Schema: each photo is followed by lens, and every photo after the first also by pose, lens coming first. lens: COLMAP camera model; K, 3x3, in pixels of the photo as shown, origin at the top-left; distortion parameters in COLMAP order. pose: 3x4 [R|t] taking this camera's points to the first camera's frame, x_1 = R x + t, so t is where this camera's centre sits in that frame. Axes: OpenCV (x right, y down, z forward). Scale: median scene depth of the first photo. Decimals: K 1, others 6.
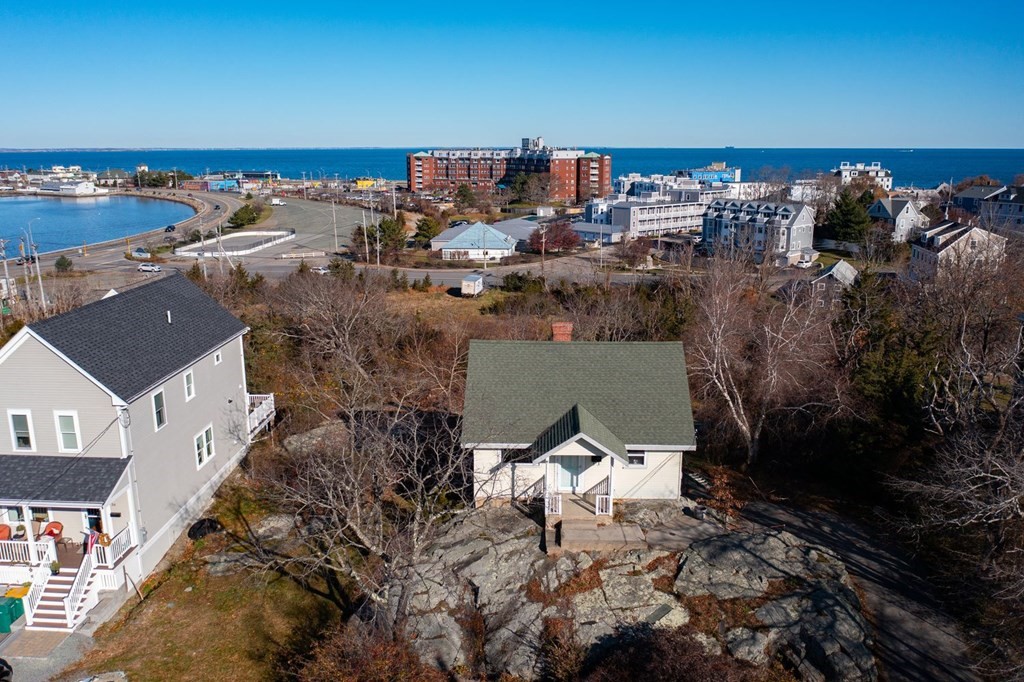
lens RADIAL K [[796.3, 0, 513.3], [0, 796.3, 339.1], [0, 0, 1]] dist [-0.040867, 0.006798]
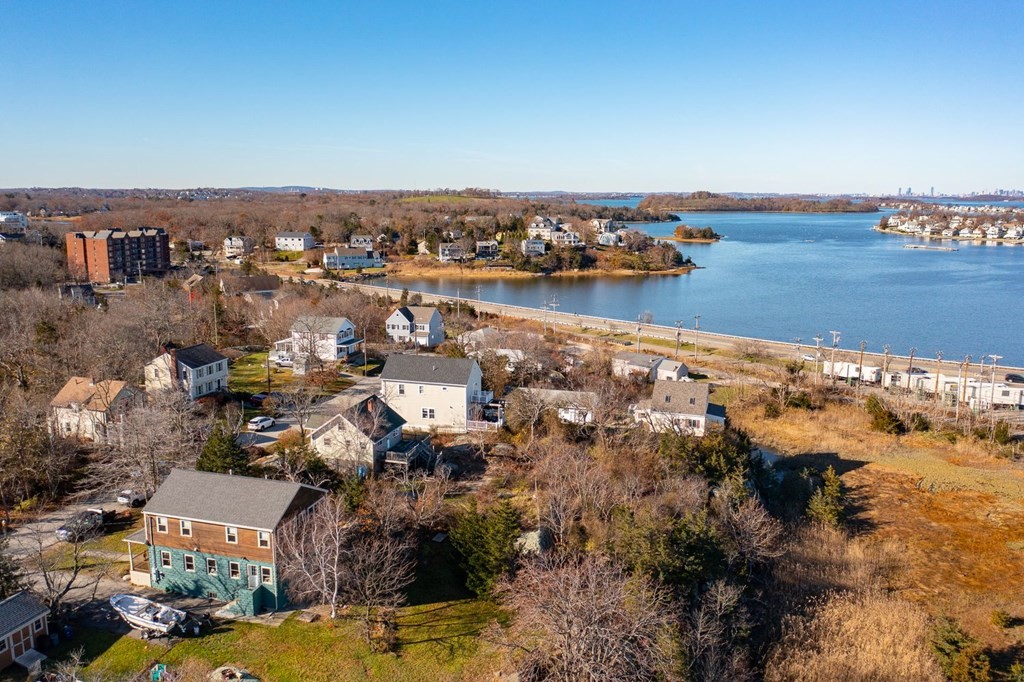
lens RADIAL K [[796.3, 0, 513.3], [0, 796.3, 339.1], [0, 0, 1]] dist [-0.040867, 0.006798]
pose [[-0.249481, 0.167821, -0.953727, 2.770030], [-0.225012, 0.947867, 0.225650, -1.041839], [0.941875, 0.270895, -0.198713, 2.185061]]
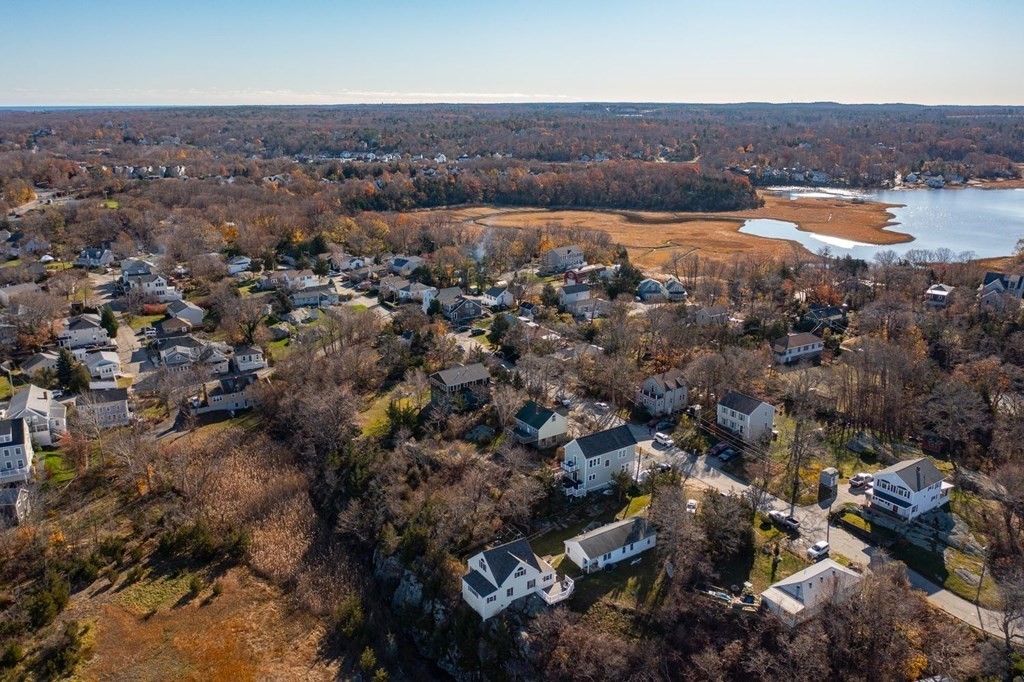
lens RADIAL K [[767.1, 0, 490.3], [0, 767.1, 340.7], [0, 0, 1]] dist [-0.042089, -0.000446]
pose [[-0.564523, -0.231806, 0.792199, -3.798495], [0.188320, 0.898272, 0.397042, -2.566218], [-0.803647, 0.373326, -0.463442, 3.665209]]
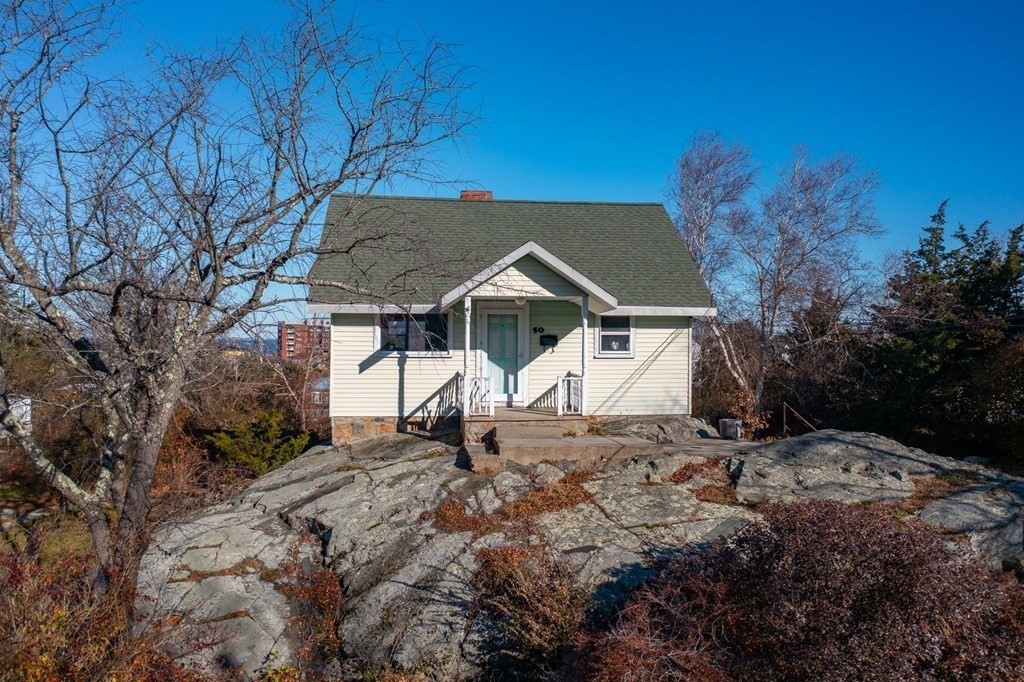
lens RADIAL K [[796.3, 0, 513.3], [0, 796.3, 339.1], [0, 0, 1]] dist [-0.040867, 0.006798]
pose [[0.987923, 0.007795, 0.154747, -0.009628], [0.028911, 0.971920, -0.233531, 0.283954], [-0.152222, 0.235184, 0.959957, 0.453354]]
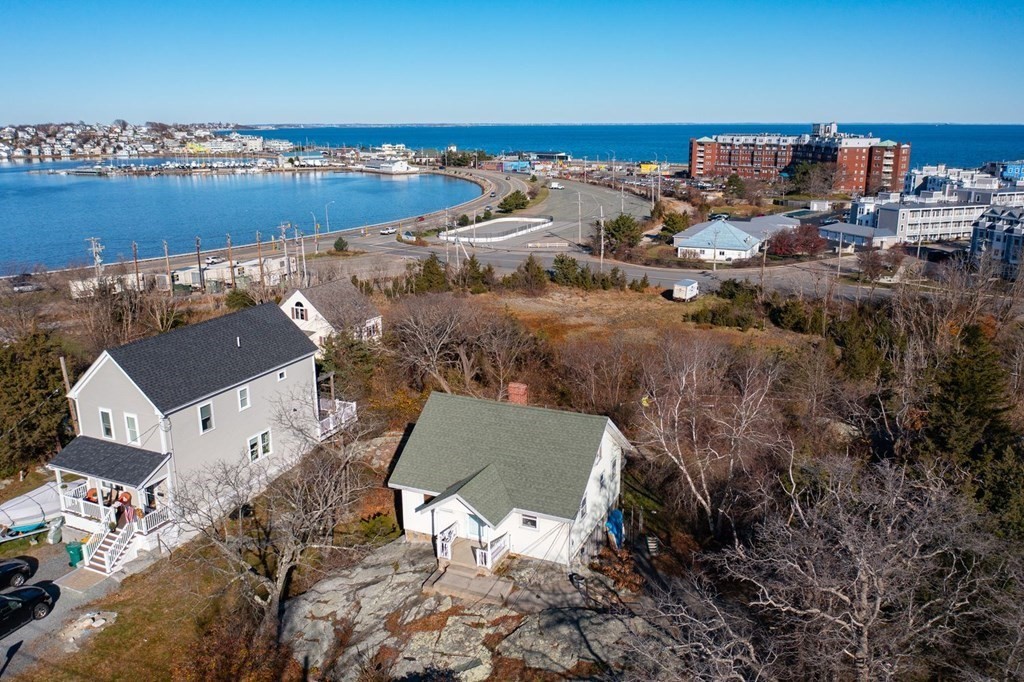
lens RADIAL K [[796.3, 0, 513.3], [0, 796.3, 339.1], [0, 0, 1]] dist [-0.040867, 0.006798]
pose [[0.929351, 0.091851, -0.357590, 0.503611], [-0.081475, 0.995703, 0.044010, -0.146565], [0.360095, -0.011766, 0.932841, -0.028797]]
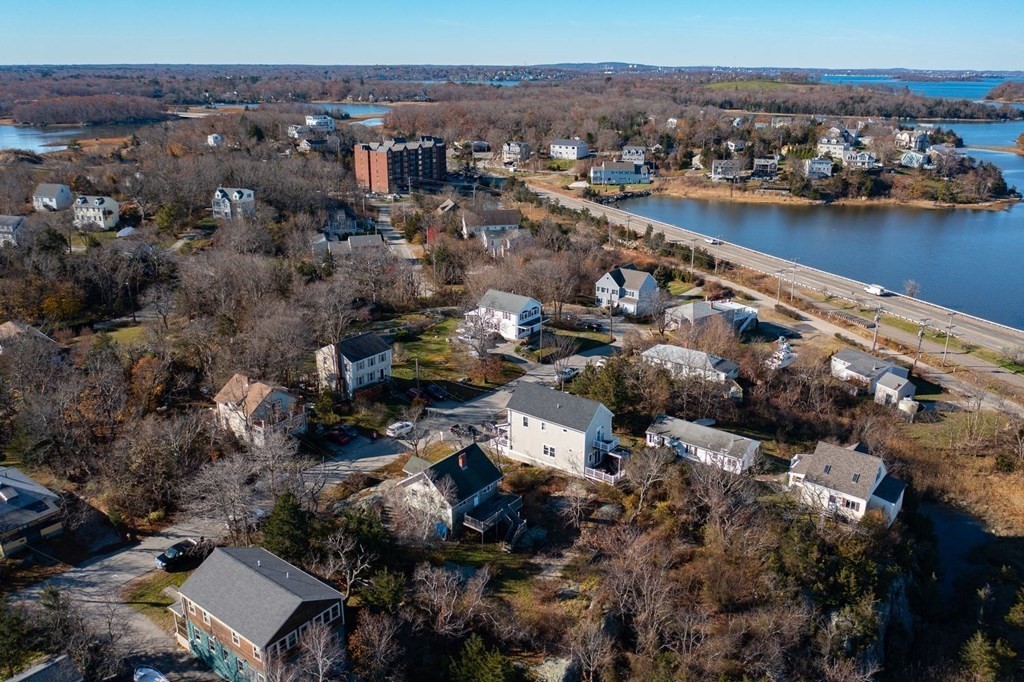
lens RADIAL K [[794.5, 0, 512.0], [0, 794.5, 341.0], [0, 0, 1]] dist [-0.041587, 0.001747]
pose [[-0.592141, 0.257731, -0.763508, 2.095913], [-0.183987, 0.879208, 0.439479, -1.716646], [0.784550, 0.400709, -0.473195, 2.506759]]
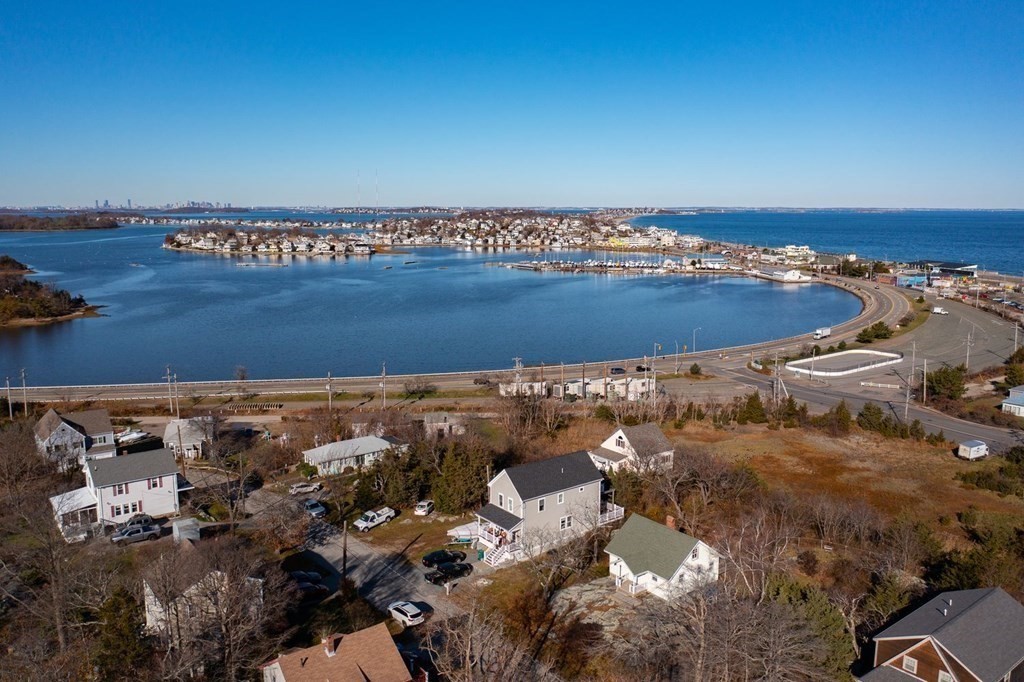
lens RADIAL K [[796.3, 0, 513.3], [0, 796.3, 339.1], [0, 0, 1]] dist [-0.040867, 0.006798]
pose [[0.631861, 0.122374, -0.765360, 1.705387], [-0.177320, 0.984092, 0.010956, -0.544893], [0.754526, 0.128791, 0.643509, -1.055270]]
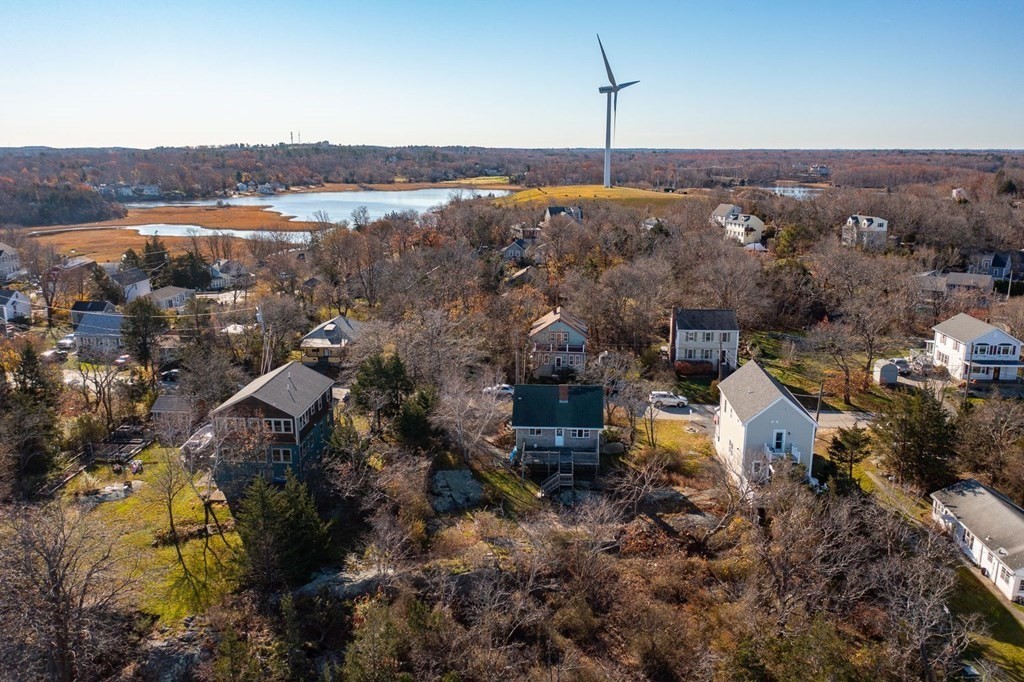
lens RADIAL K [[799.7, 0, 512.0], [0, 799.7, 341.0], [0, 0, 1]] dist [-0.037665, 0.003511]
pose [[-0.998878, -0.010842, 0.046090, 0.119539], [0.010458, 0.898868, 0.438094, -1.282029], [-0.046178, 0.438085, -0.897747, 3.404417]]
